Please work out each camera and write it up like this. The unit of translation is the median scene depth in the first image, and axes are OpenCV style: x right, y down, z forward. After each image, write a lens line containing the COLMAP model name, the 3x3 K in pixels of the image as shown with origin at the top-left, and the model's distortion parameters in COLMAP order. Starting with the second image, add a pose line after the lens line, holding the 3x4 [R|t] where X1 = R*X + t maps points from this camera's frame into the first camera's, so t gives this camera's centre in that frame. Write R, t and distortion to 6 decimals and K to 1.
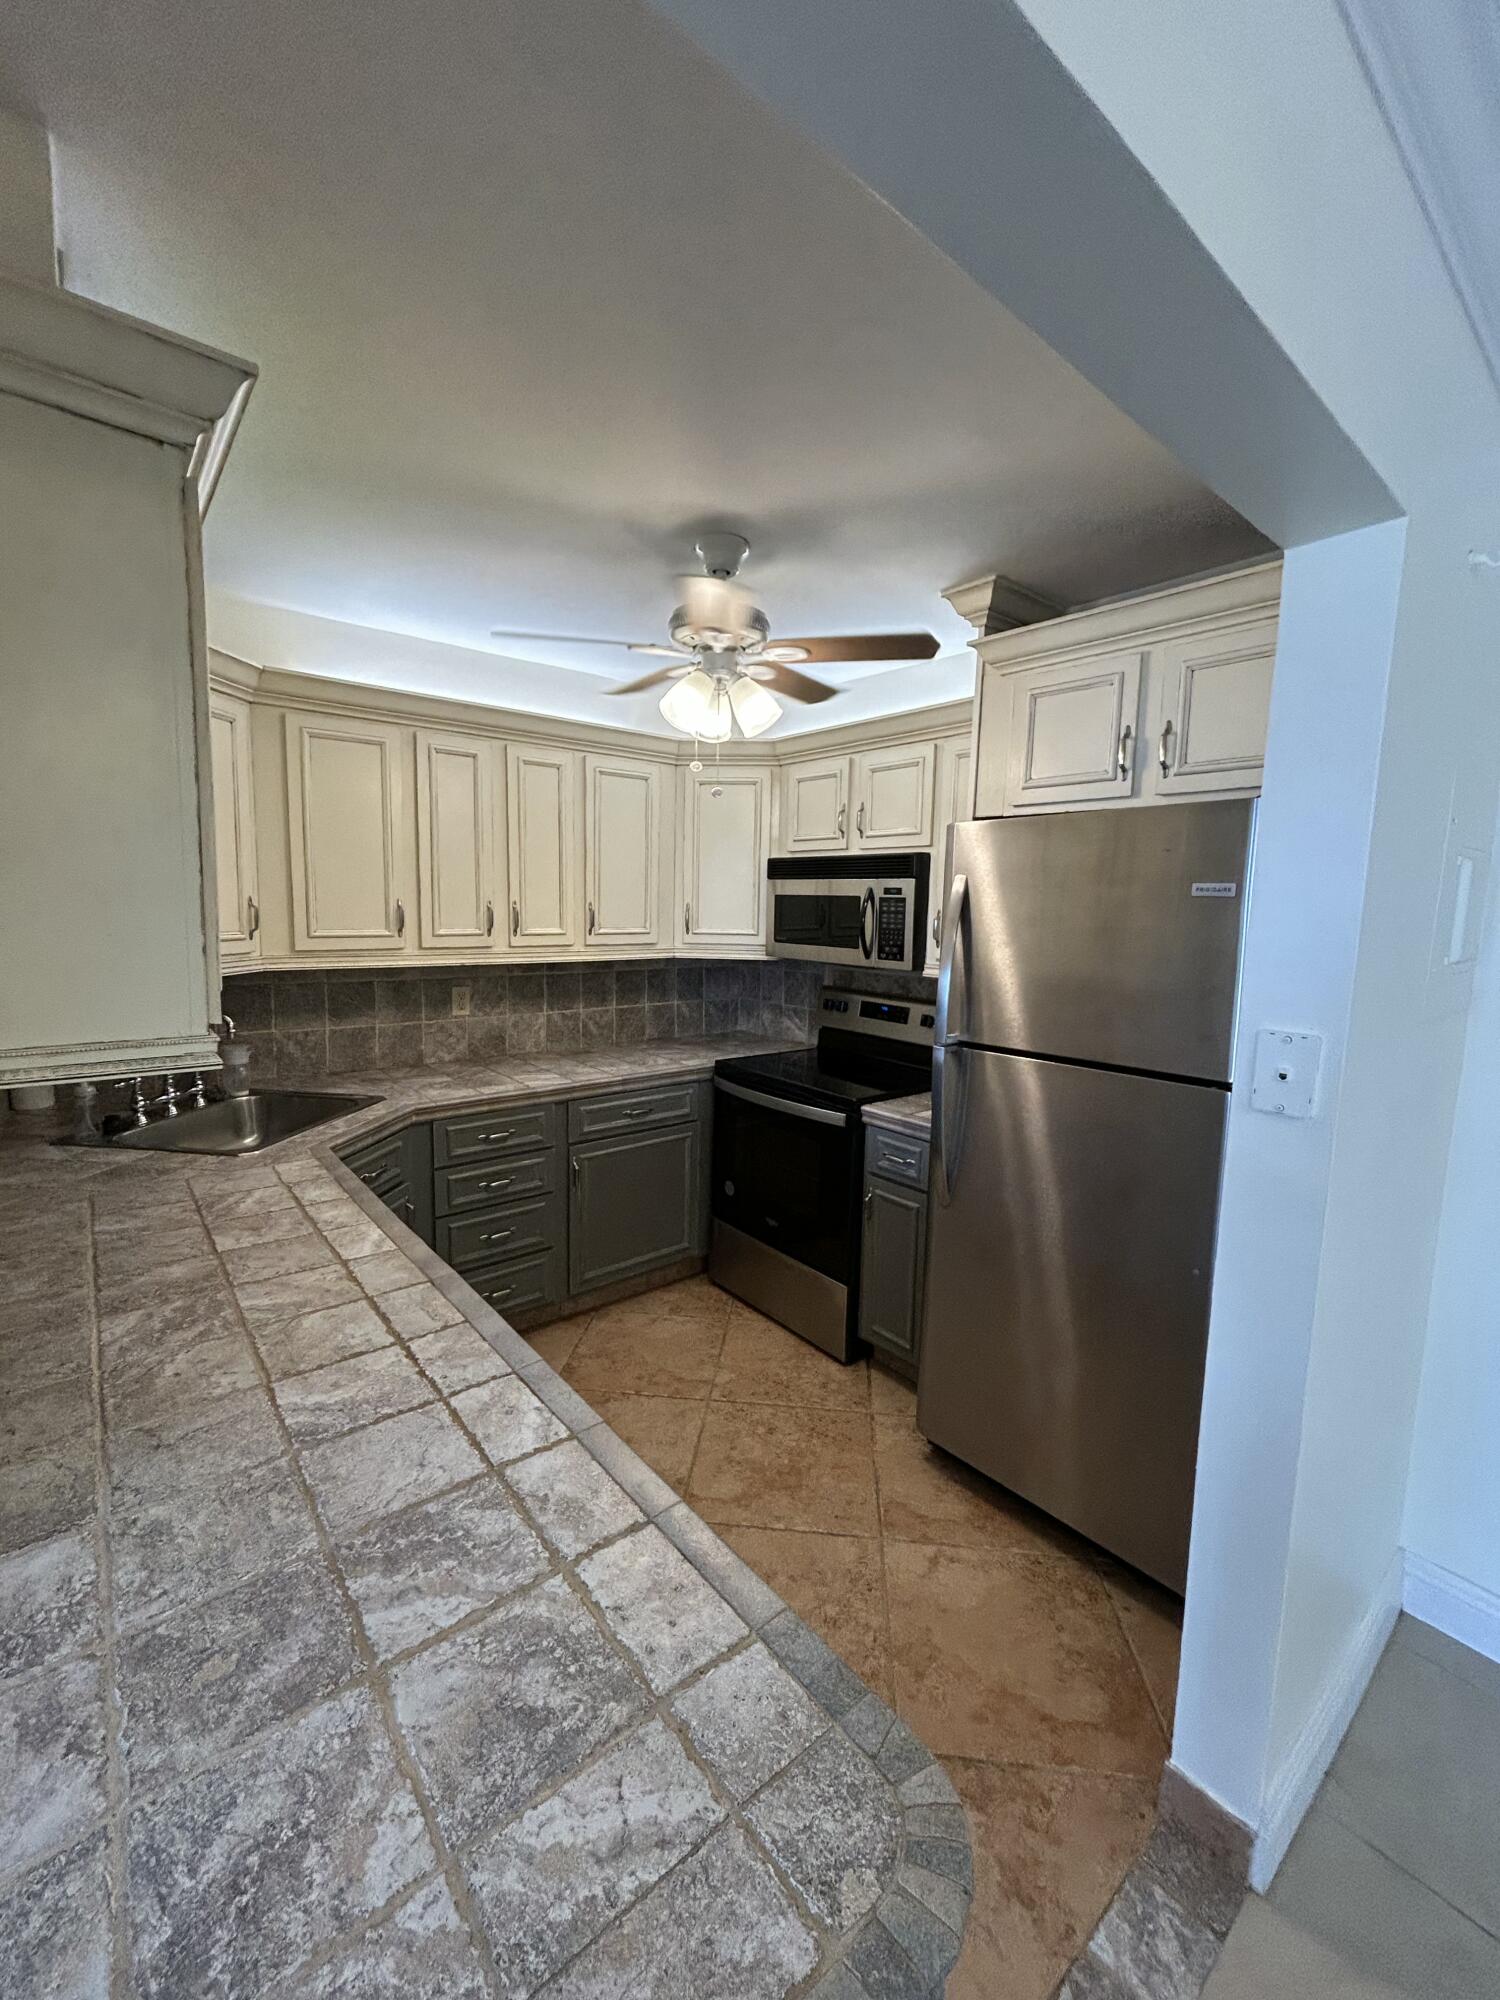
lens RADIAL K [[799.1, 0, 750.0], [0, 799.1, 1000.0], [0, 0, 1]] dist [-0.006885, -0.000544]
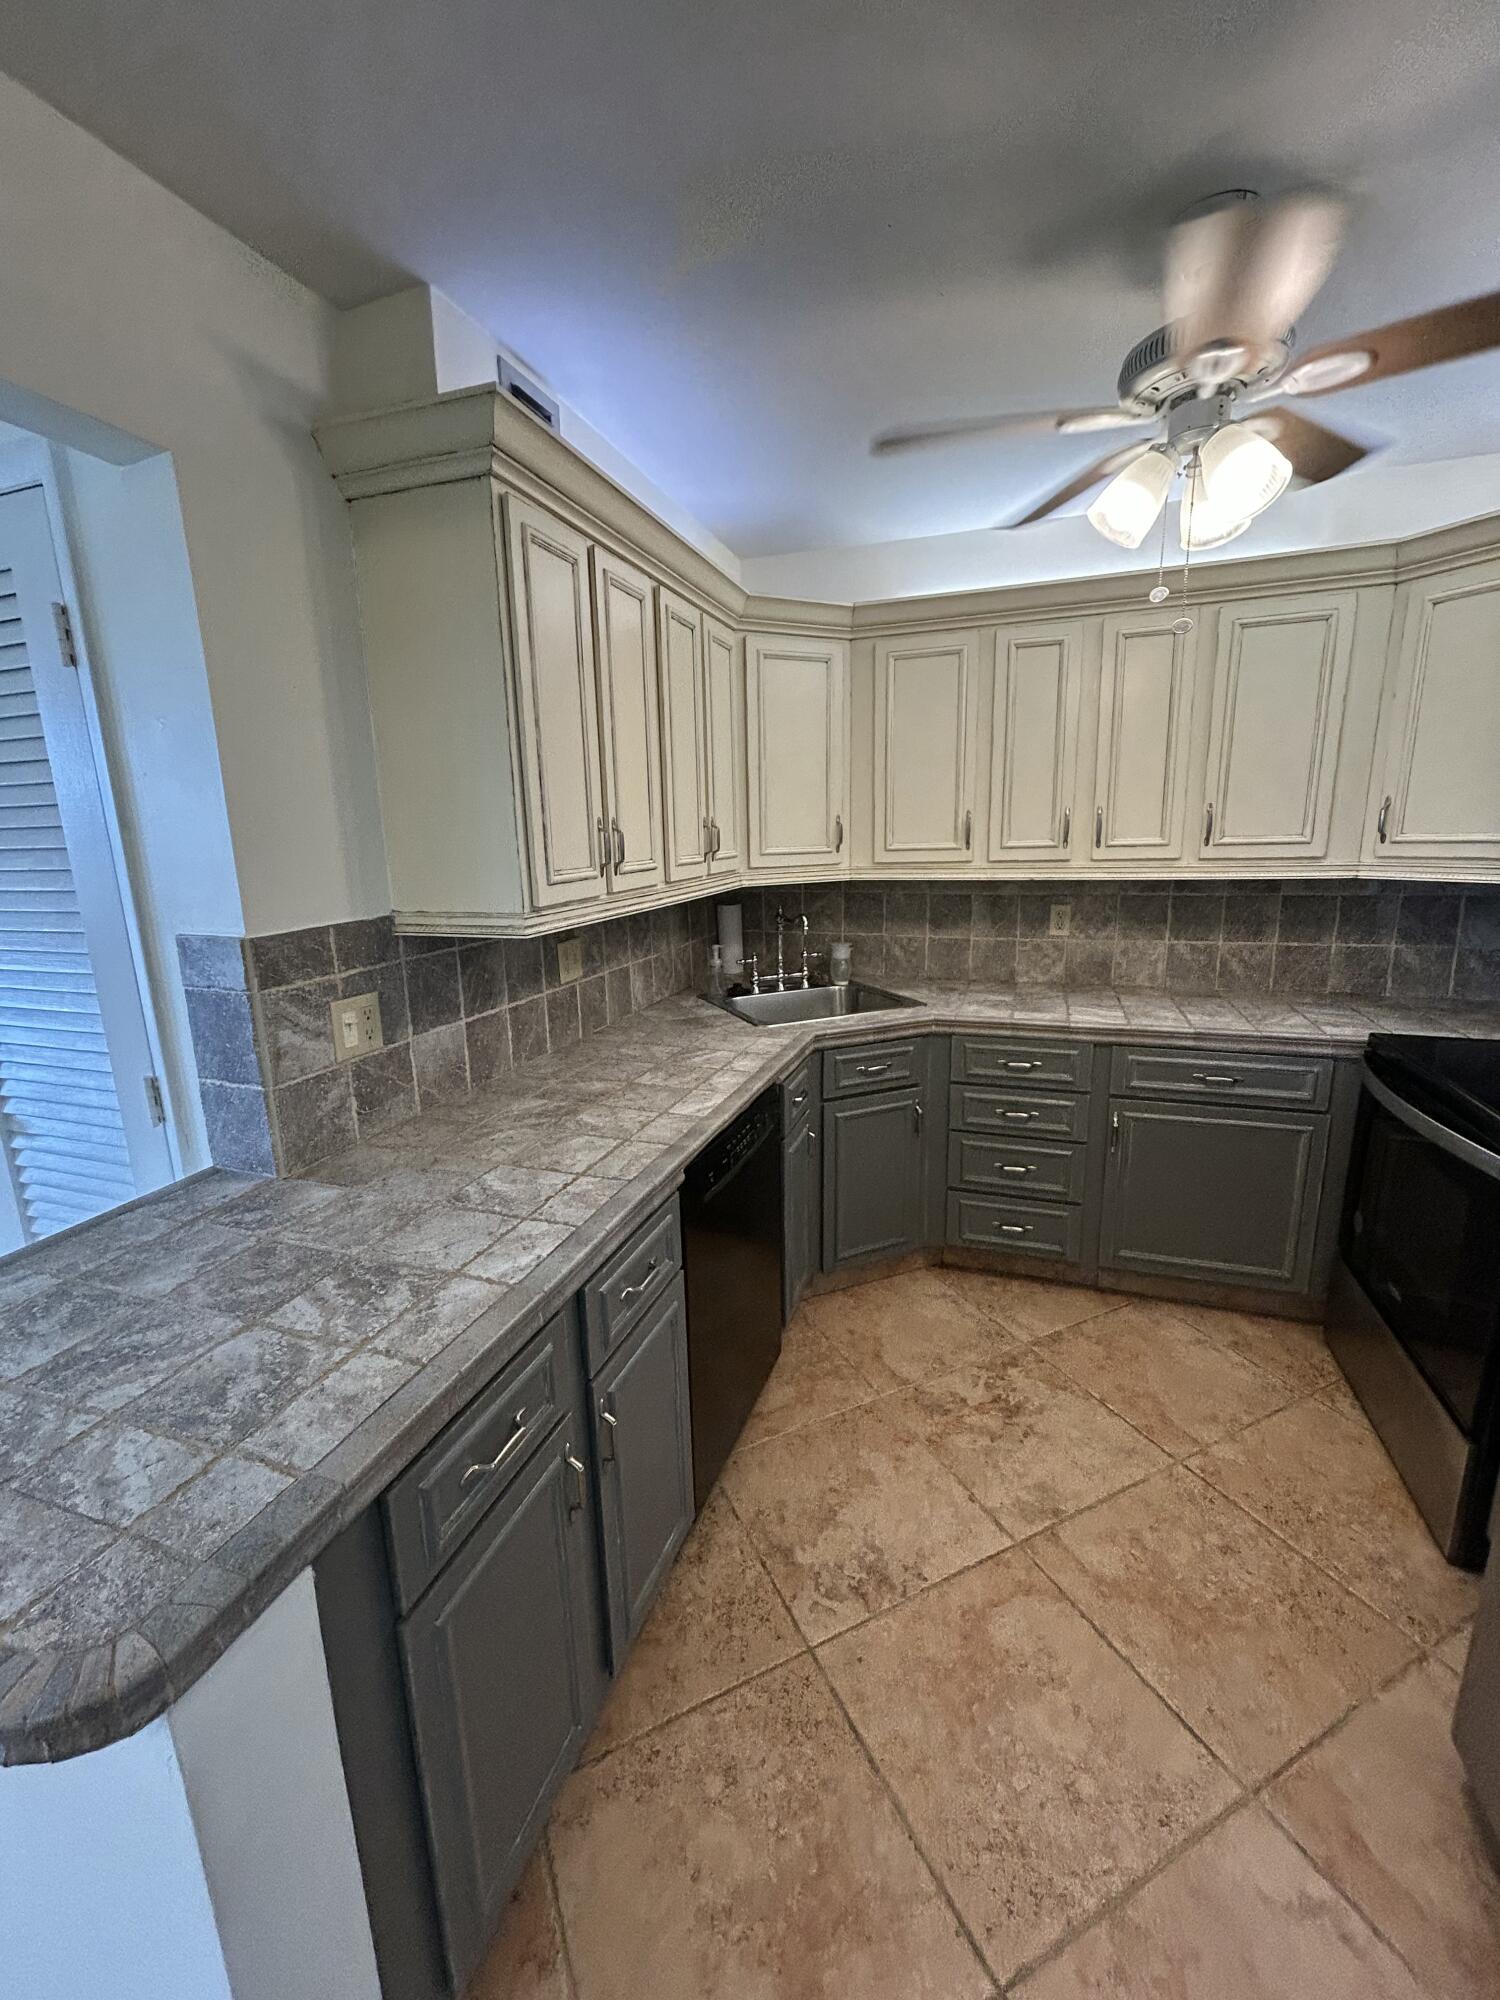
lens RADIAL K [[799.1, 0, 750.0], [0, 799.1, 1000.0], [0, 0, 1]] dist [-0.006885, -0.000544]
pose [[0.518905, 0.147118, -0.842077, 0.293934], [-0.066245, 0.989037, 0.131971, -0.006581], [0.852261, -0.012697, 0.522963, 0.247555]]
